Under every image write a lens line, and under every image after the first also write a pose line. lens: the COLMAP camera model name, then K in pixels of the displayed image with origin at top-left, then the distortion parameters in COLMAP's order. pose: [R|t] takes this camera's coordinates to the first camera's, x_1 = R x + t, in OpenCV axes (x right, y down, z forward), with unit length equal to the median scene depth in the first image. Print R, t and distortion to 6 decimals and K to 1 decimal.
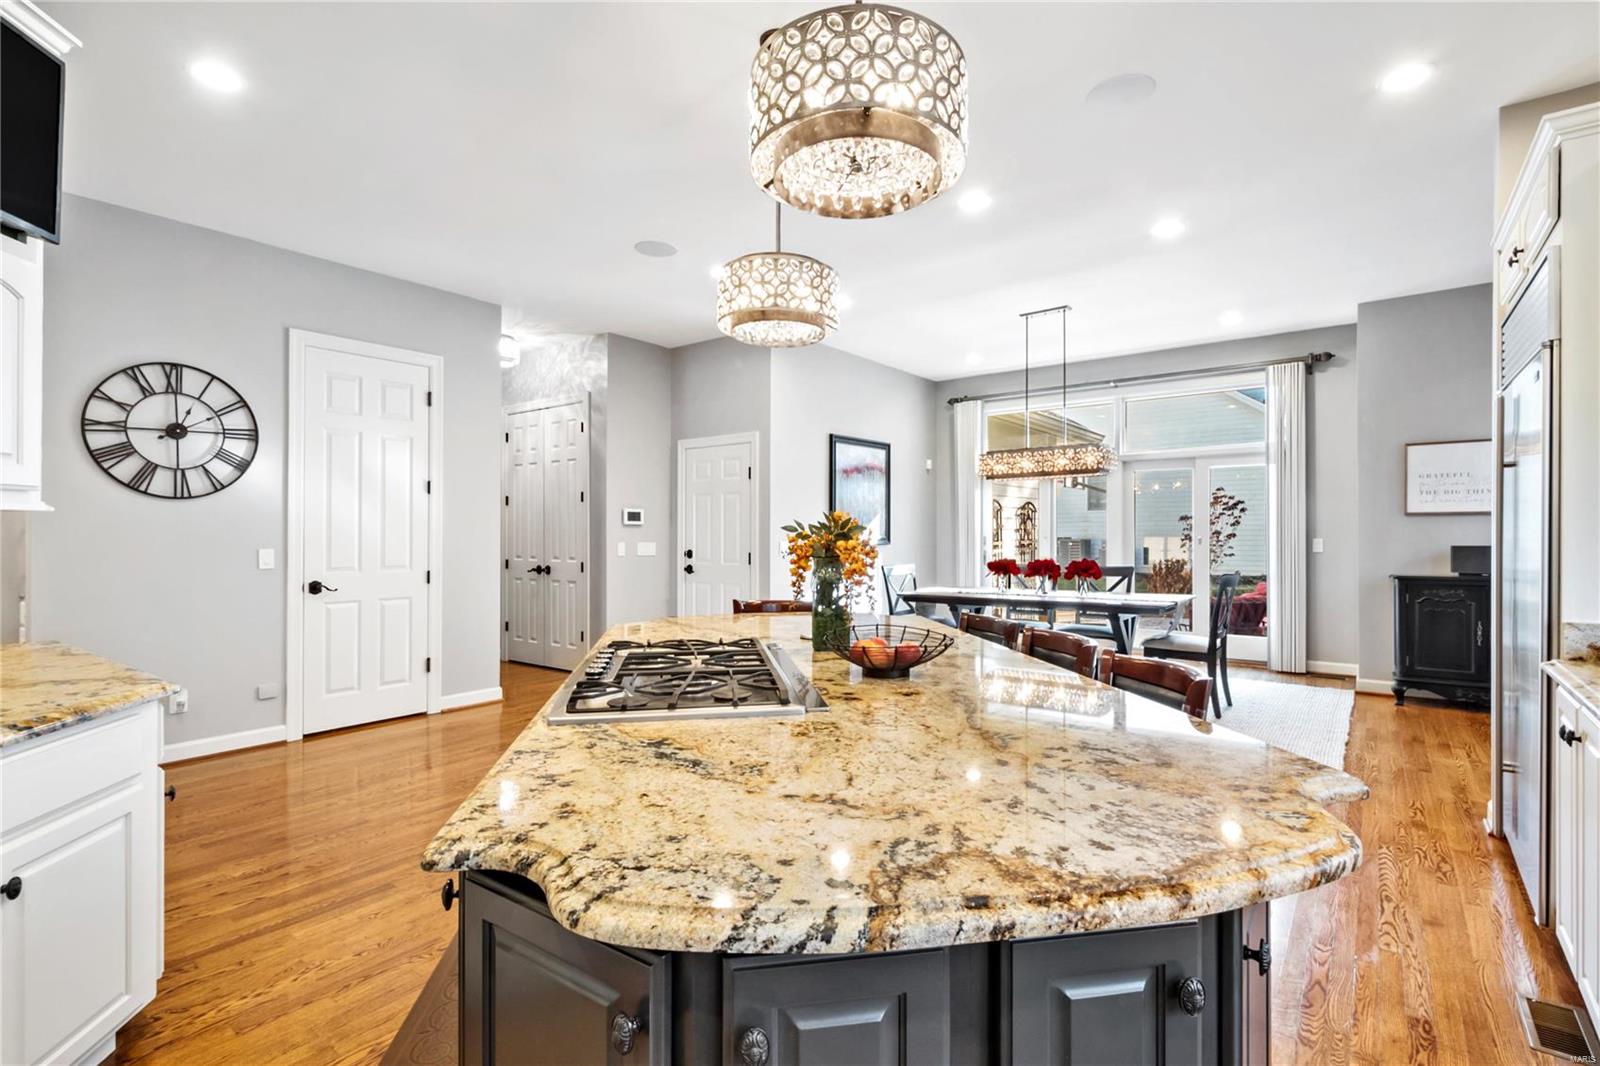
lens RADIAL K [[742.5, 0, 798.2], [0, 742.5, 533.7], [0, 0, 1]] dist [-0.005188, 0.001117]
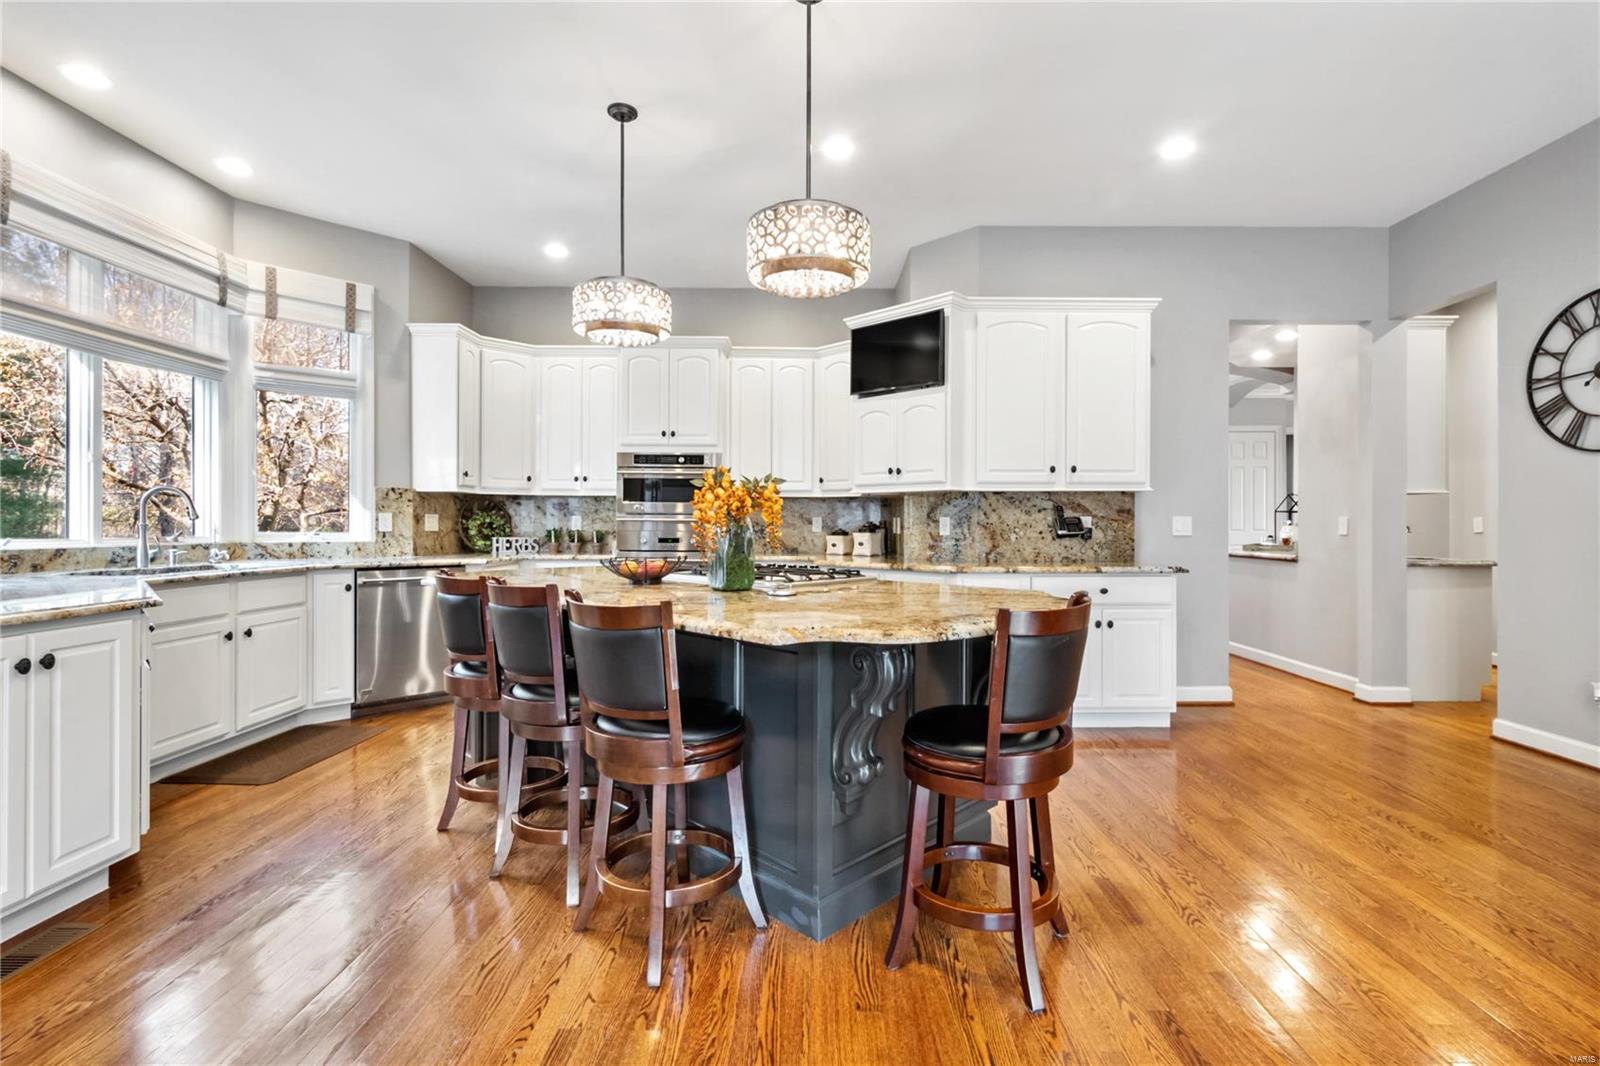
lens RADIAL K [[742.5, 0, 812.8], [0, 742.5, 521.5], [0, 0, 1]] dist [-0.005188, 0.001117]
pose [[-0.790705, -0.004488, -0.612181, 0.352336], [-0.007005, 0.999974, 0.001717, 0.034729], [0.612158, 0.005646, -0.790715, 1.089580]]
